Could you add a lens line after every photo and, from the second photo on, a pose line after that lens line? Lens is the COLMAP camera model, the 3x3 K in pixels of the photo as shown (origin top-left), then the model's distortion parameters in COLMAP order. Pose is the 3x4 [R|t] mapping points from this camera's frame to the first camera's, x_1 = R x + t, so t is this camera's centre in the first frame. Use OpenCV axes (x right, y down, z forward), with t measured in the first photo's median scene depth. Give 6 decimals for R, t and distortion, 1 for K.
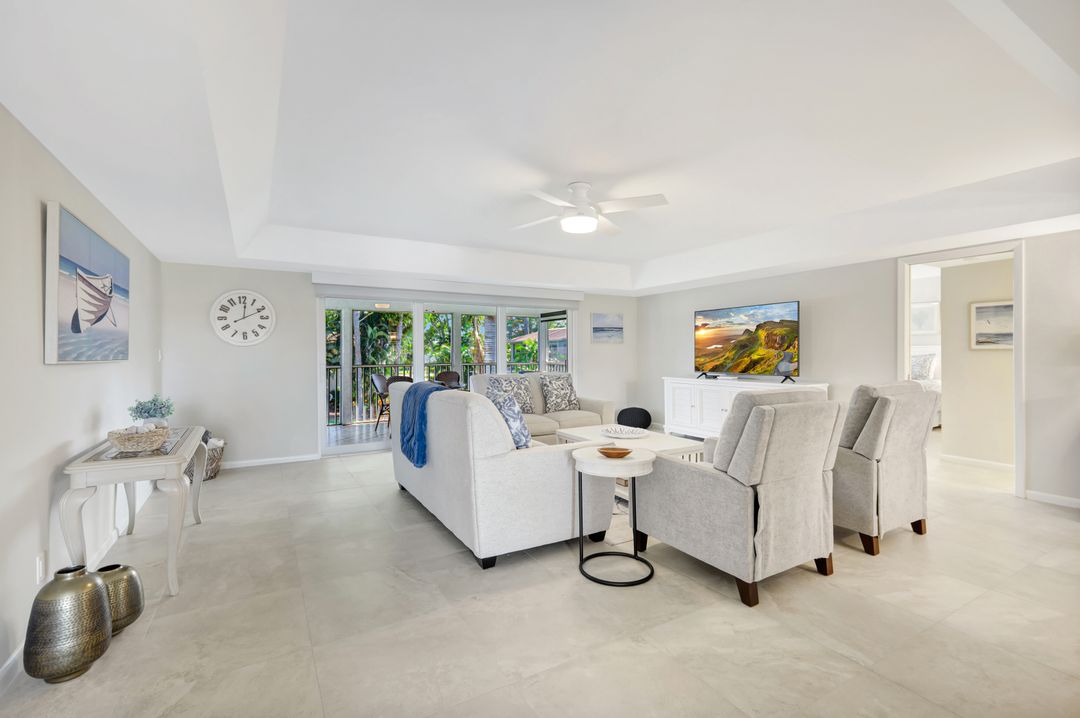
lens RADIAL K [[479.8, 0, 545.3], [0, 479.8, 354.5], [0, 0, 1]] dist [0.004697, -0.000246]
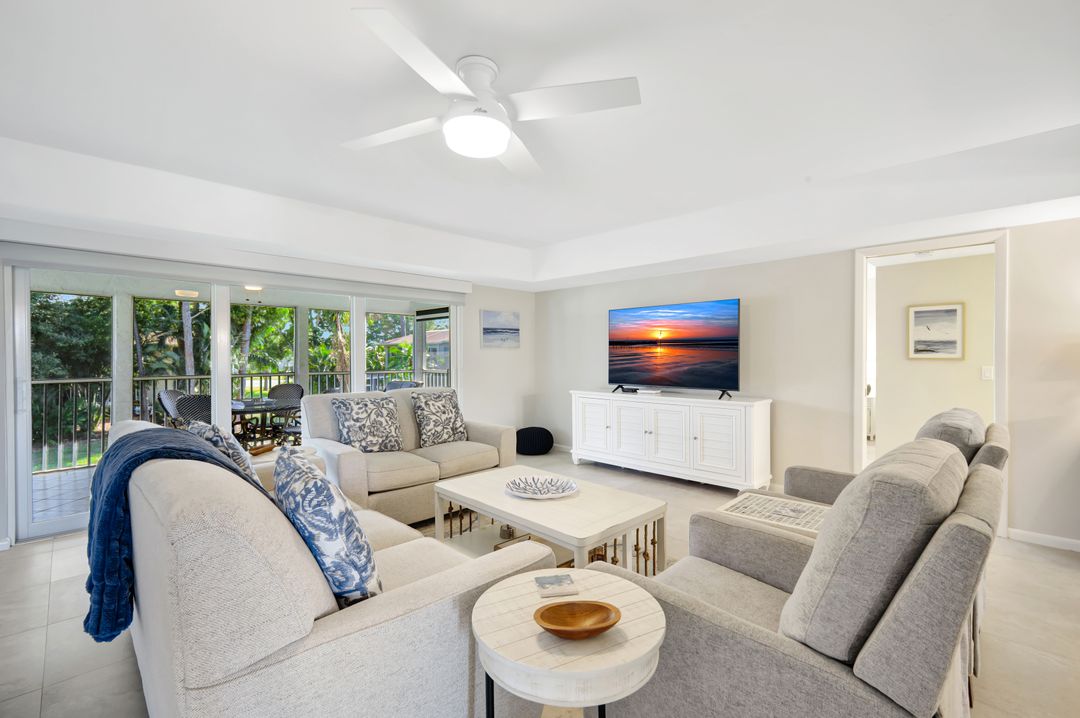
lens RADIAL K [[479.8, 0, 544.7], [0, 479.8, 356.5], [0, 0, 1]] dist [0.004697, -0.000246]
pose [[0.970072, 0.001868, 0.242808, 0.007778], [-0.001365, 0.999997, -0.002242, -0.010567], [-0.242812, 0.001844, 0.970072, 0.277731]]
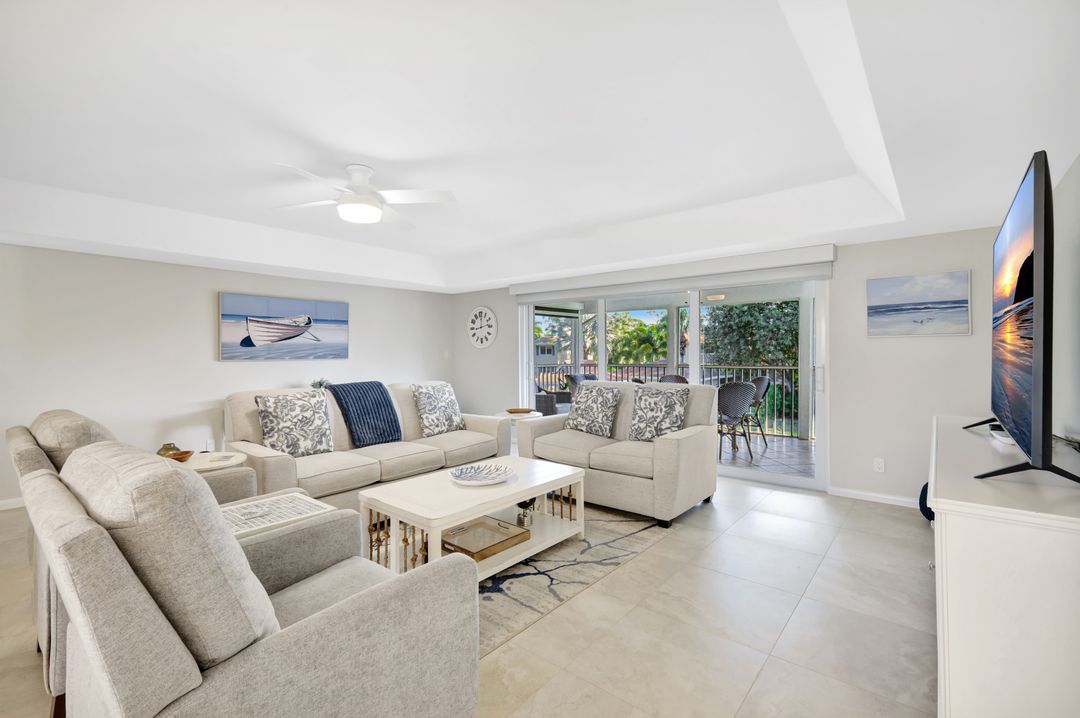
lens RADIAL K [[479.8, 0, 547.9], [0, 479.8, 350.9], [0, 0, 1]] dist [0.004697, -0.000246]
pose [[0.334656, 0.005071, -0.942327, 0.647161], [0.003069, 0.999974, 0.006471, -0.016601], [0.942335, -0.005058, 0.334632, 0.657816]]
